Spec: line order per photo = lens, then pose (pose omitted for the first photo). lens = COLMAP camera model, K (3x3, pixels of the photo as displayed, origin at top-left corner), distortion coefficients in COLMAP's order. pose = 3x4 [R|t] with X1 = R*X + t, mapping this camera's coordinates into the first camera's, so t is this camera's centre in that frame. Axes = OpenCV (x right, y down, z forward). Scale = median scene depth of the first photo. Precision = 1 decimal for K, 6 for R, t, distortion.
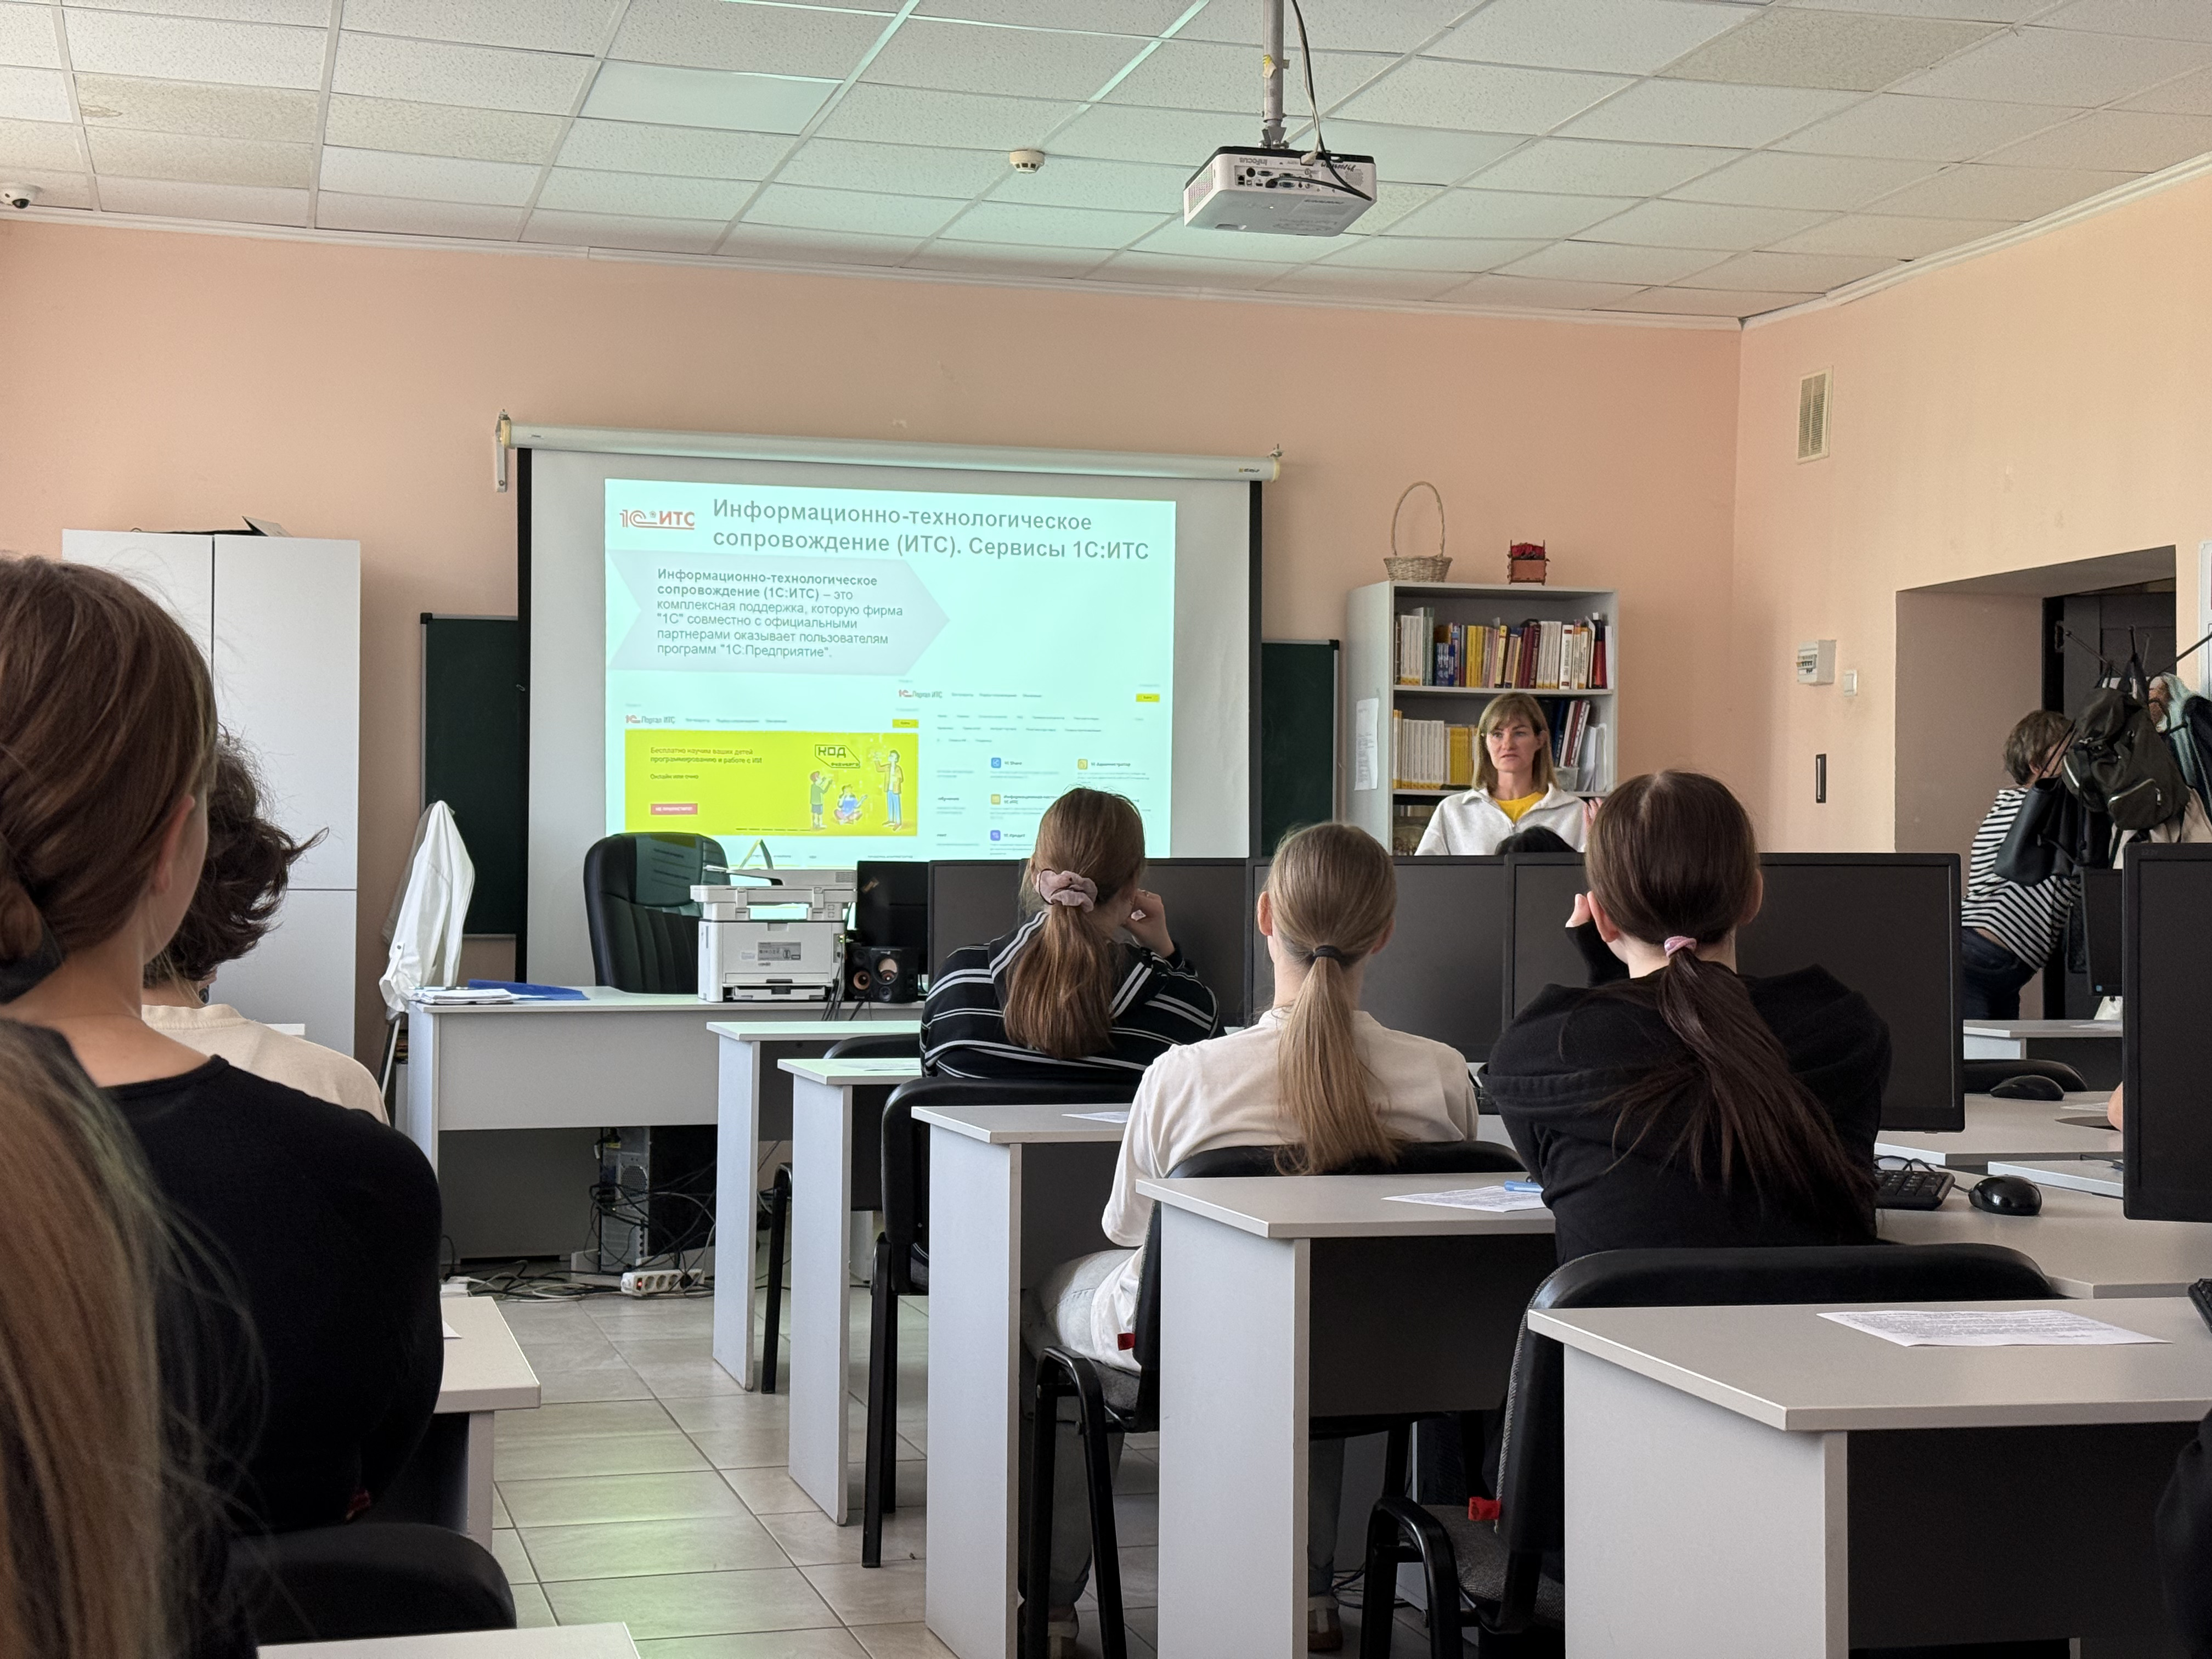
lens RADIAL K [[3098.7, 0, 1092.0], [0, 3098.7, 821.2], [0, 0, 1]] dist [0.138083, 0.000000]
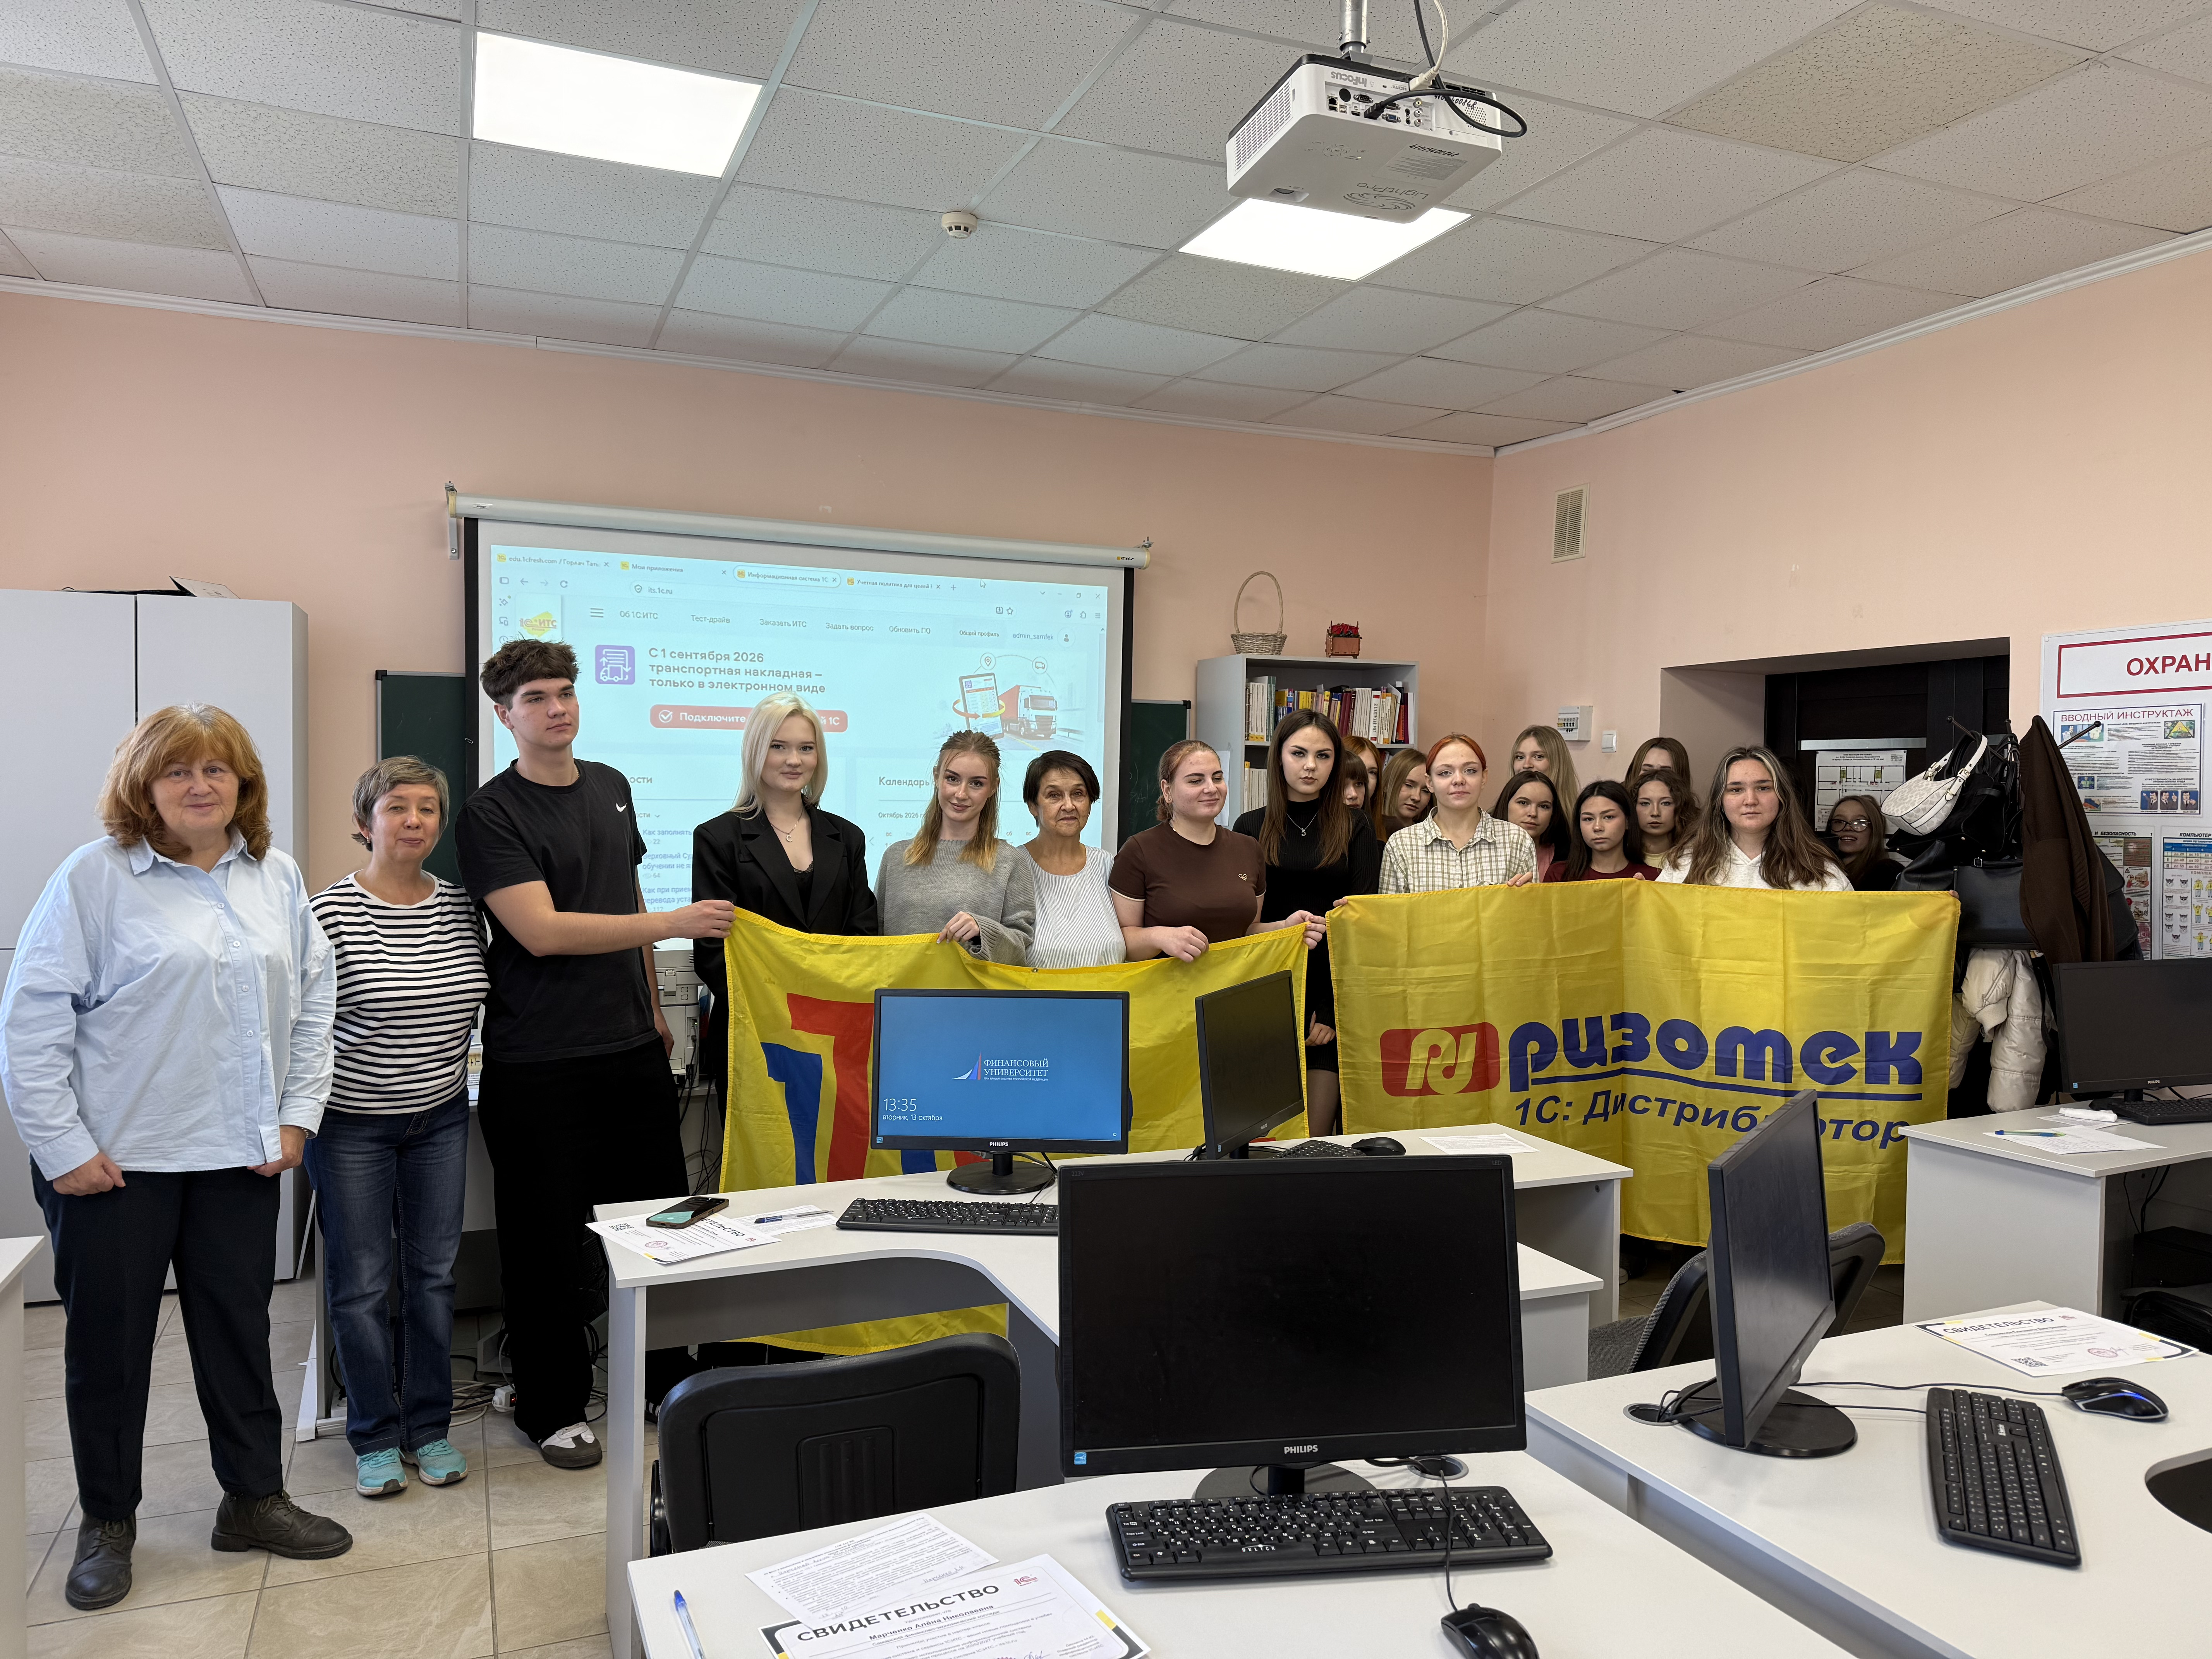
lens RADIAL K [[1563.7, 0, 1103.5], [0, 1563.7, 845.5], [0, 0, 1]] dist [0.067692, -0.074197]
pose [[0.992682, -0.000339, 0.120758, -0.030403], [-0.006359, 0.998462, 0.055075, -0.037468], [-0.120591, -0.055440, 0.991153, 0.417167]]
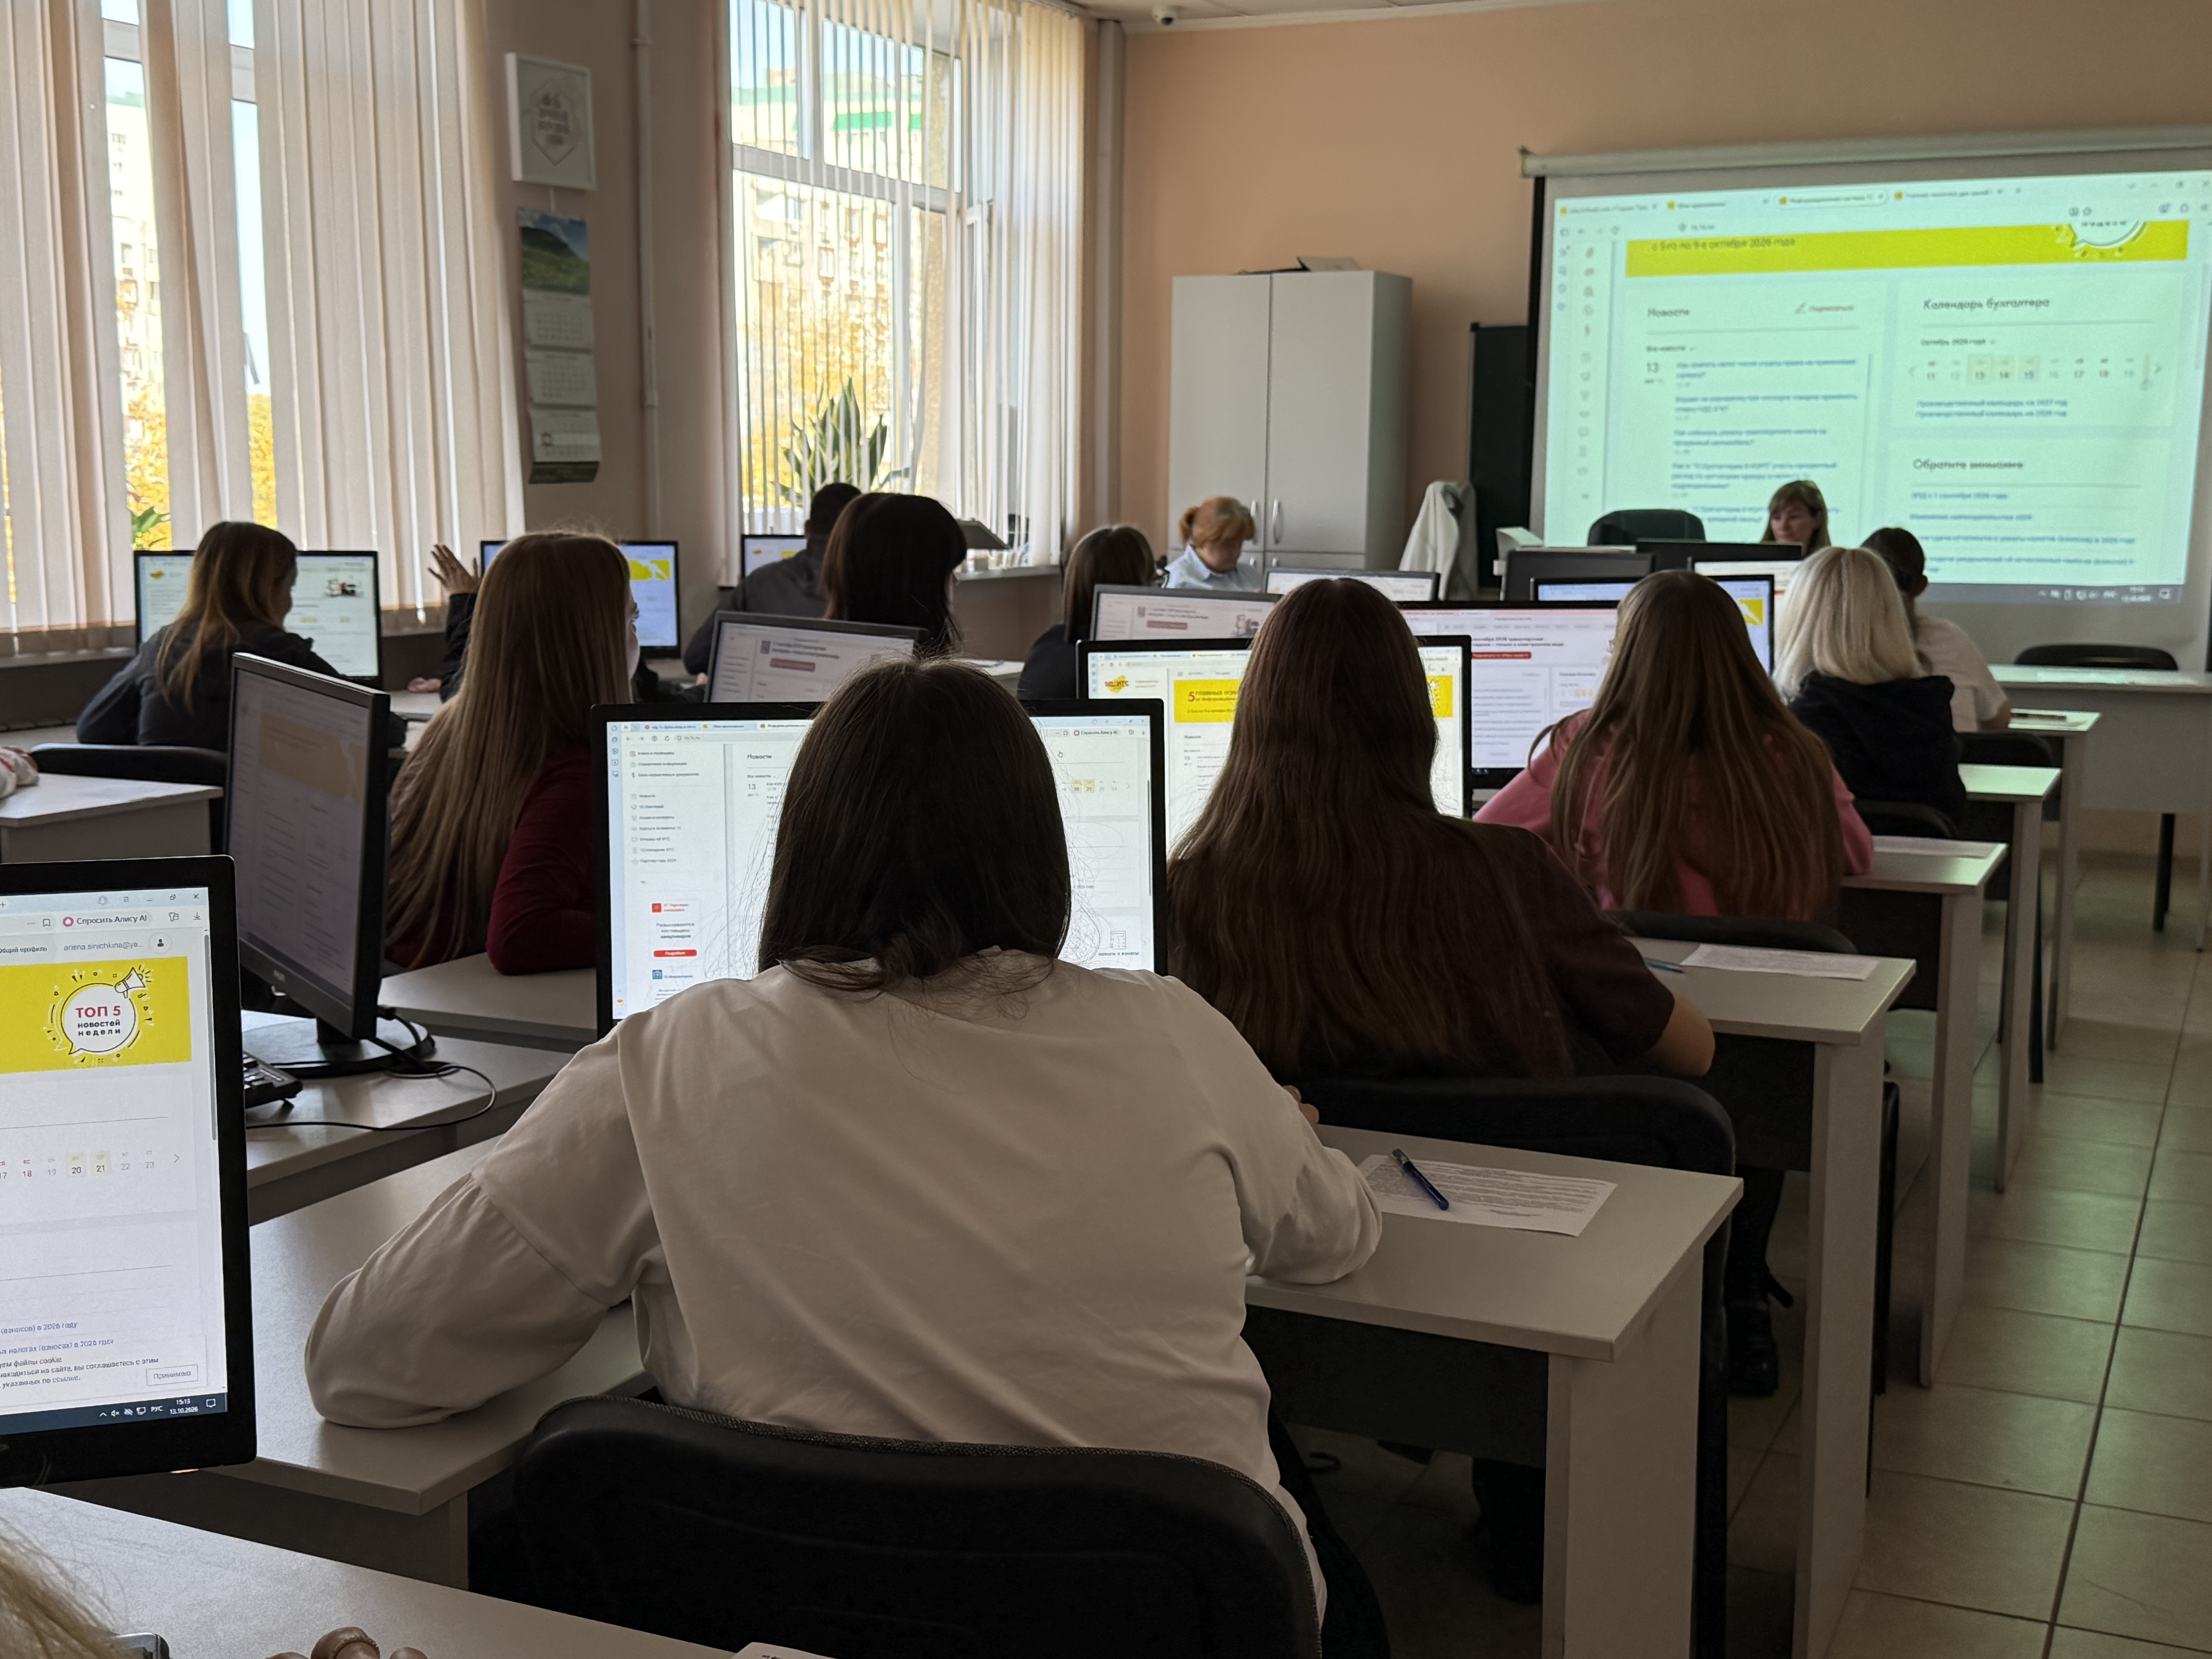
lens RADIAL K [[2580.5, 0, 1089.4], [0, 2580.5, 831.1], [0, 0, 1]] dist [0.077711, 0.000000]
pose [[0.761610, 0.089384, -0.641842, 0.334105], [0.006342, 0.989366, 0.145306, -0.018392], [0.648005, -0.114738, 0.752944, 0.119487]]
